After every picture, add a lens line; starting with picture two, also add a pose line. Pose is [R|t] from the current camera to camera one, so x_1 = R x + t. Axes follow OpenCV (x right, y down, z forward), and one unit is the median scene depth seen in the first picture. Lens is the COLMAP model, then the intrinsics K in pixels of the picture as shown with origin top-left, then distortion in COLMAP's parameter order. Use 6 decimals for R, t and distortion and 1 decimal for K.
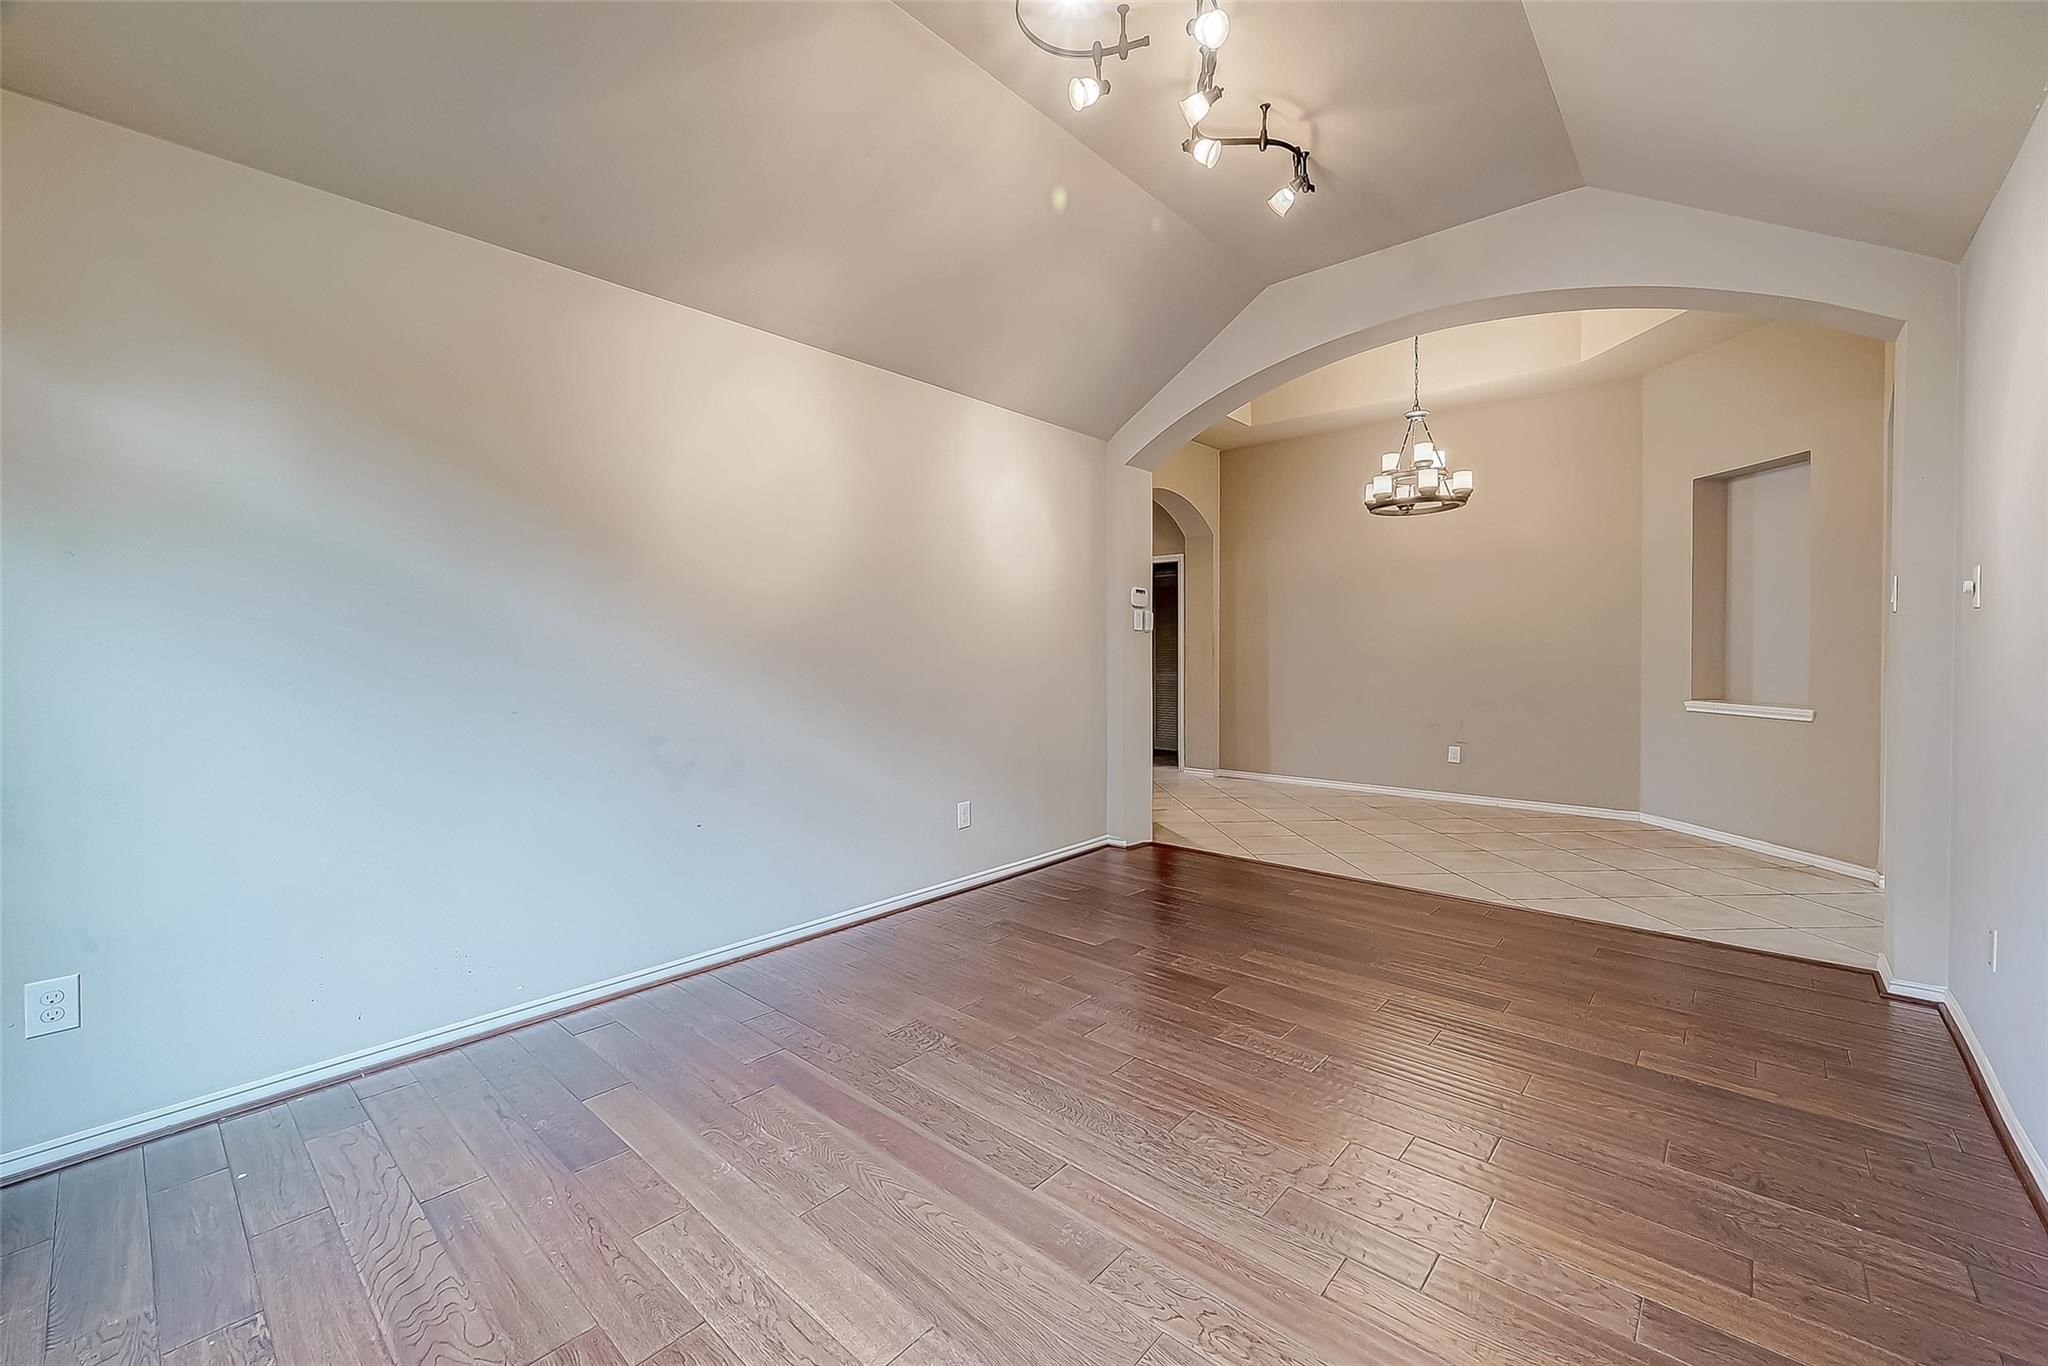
lens RADIAL K [[830.5, 0, 1033.9], [0, 830.5, 665.9], [0, 0, 1]] dist [-0.000214, -0.000535]
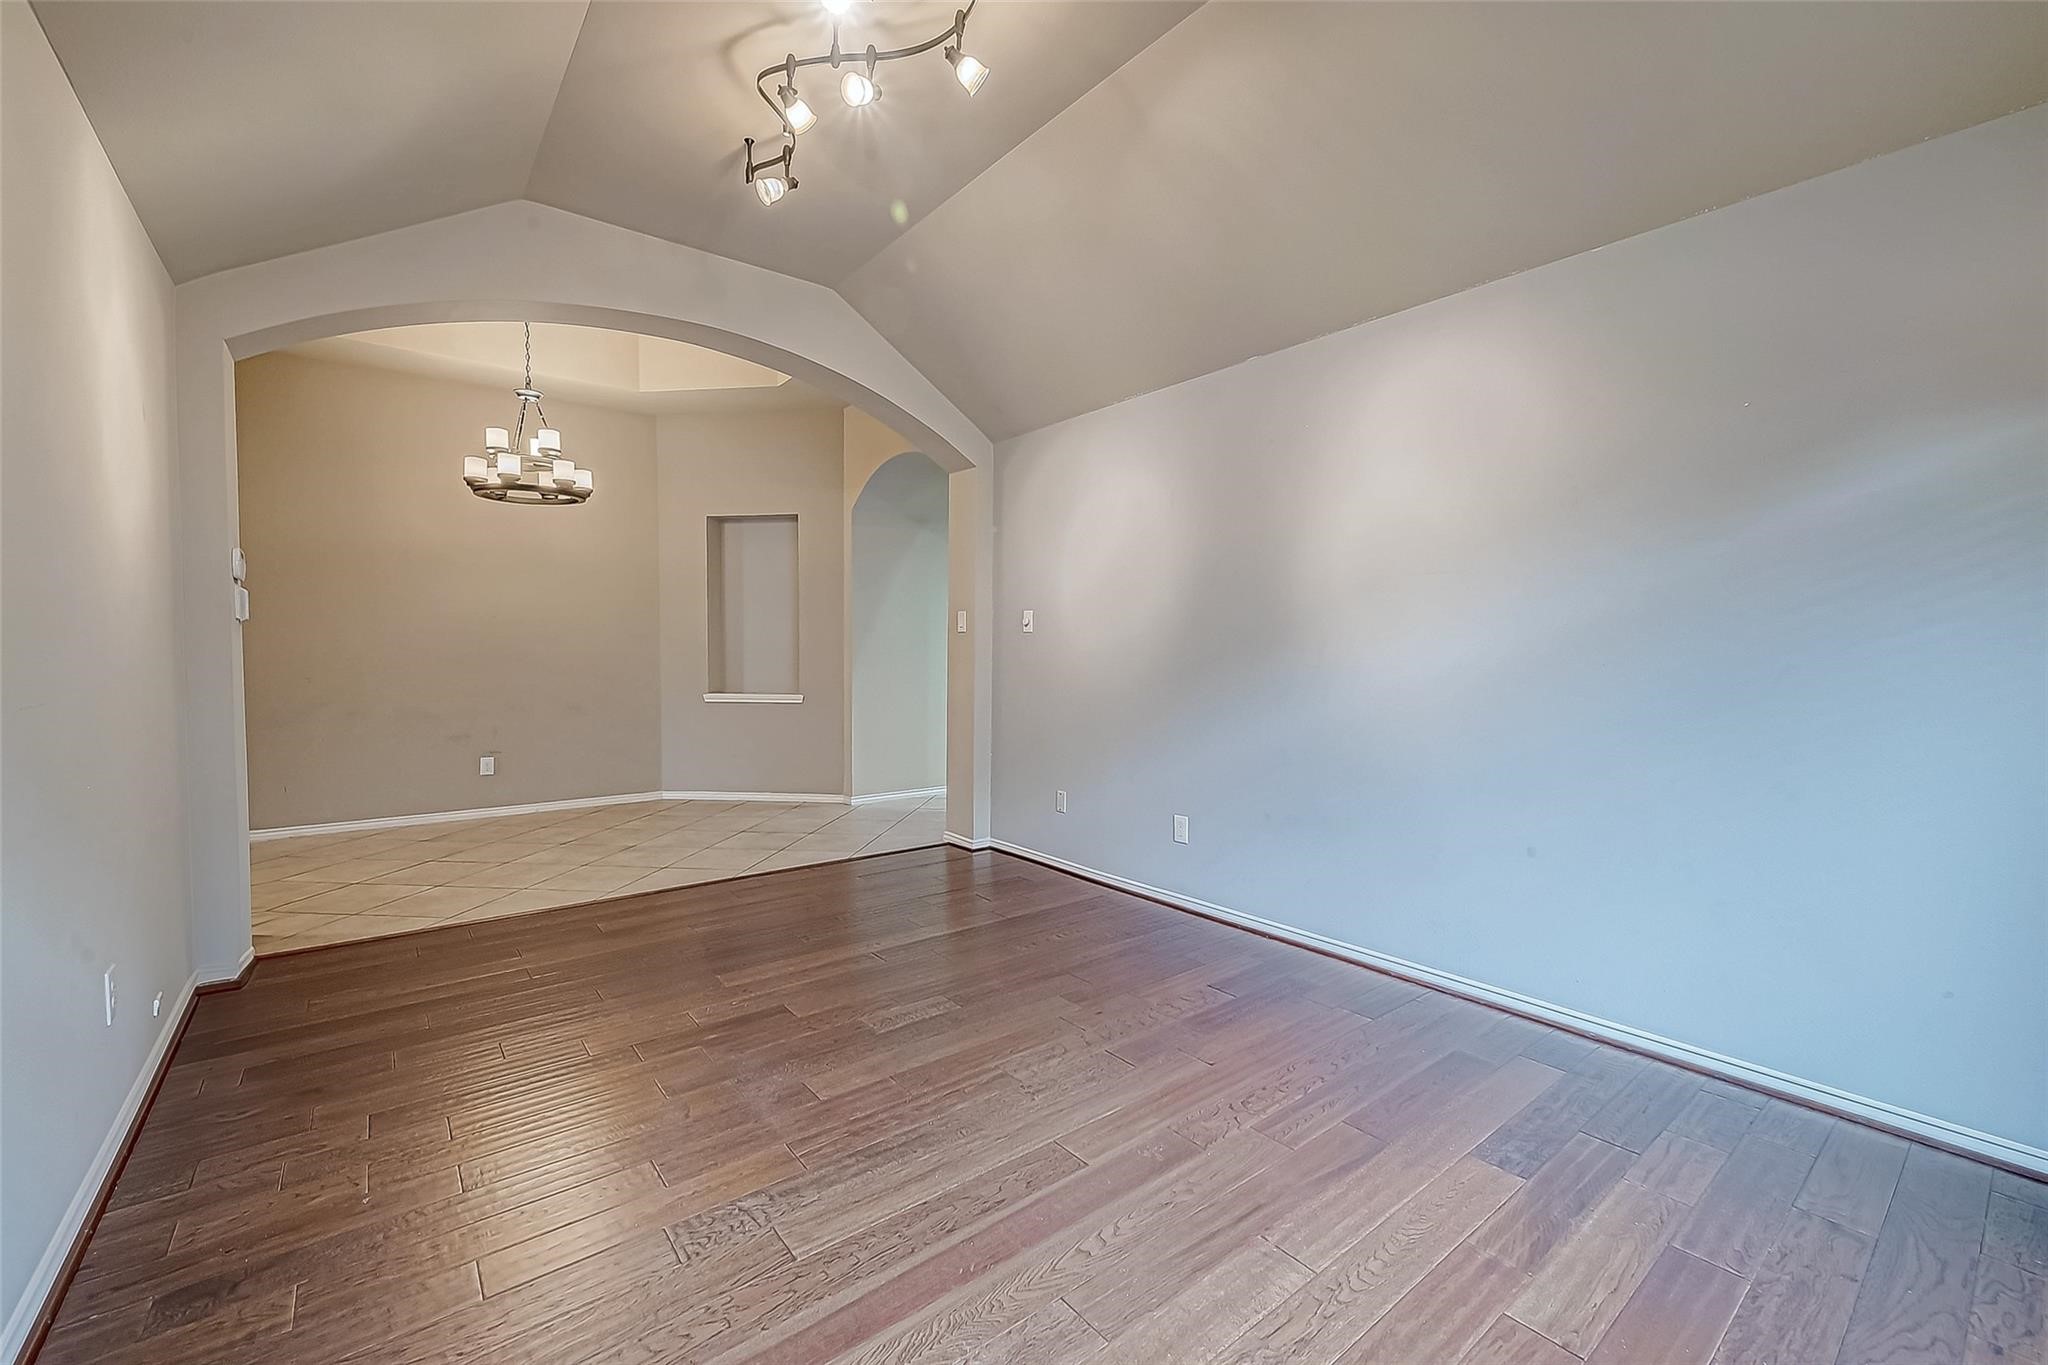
lens RADIAL K [[830.5, 0, 1031.7], [0, 830.5, 682.5], [0, 0, 1]] dist [-0.000214, -0.000535]
pose [[0.175700, -0.033419, 0.983876, -0.455019], [0.016806, 0.999380, 0.030945, -0.005942], [-0.984300, 0.011098, 0.176153, 0.388782]]
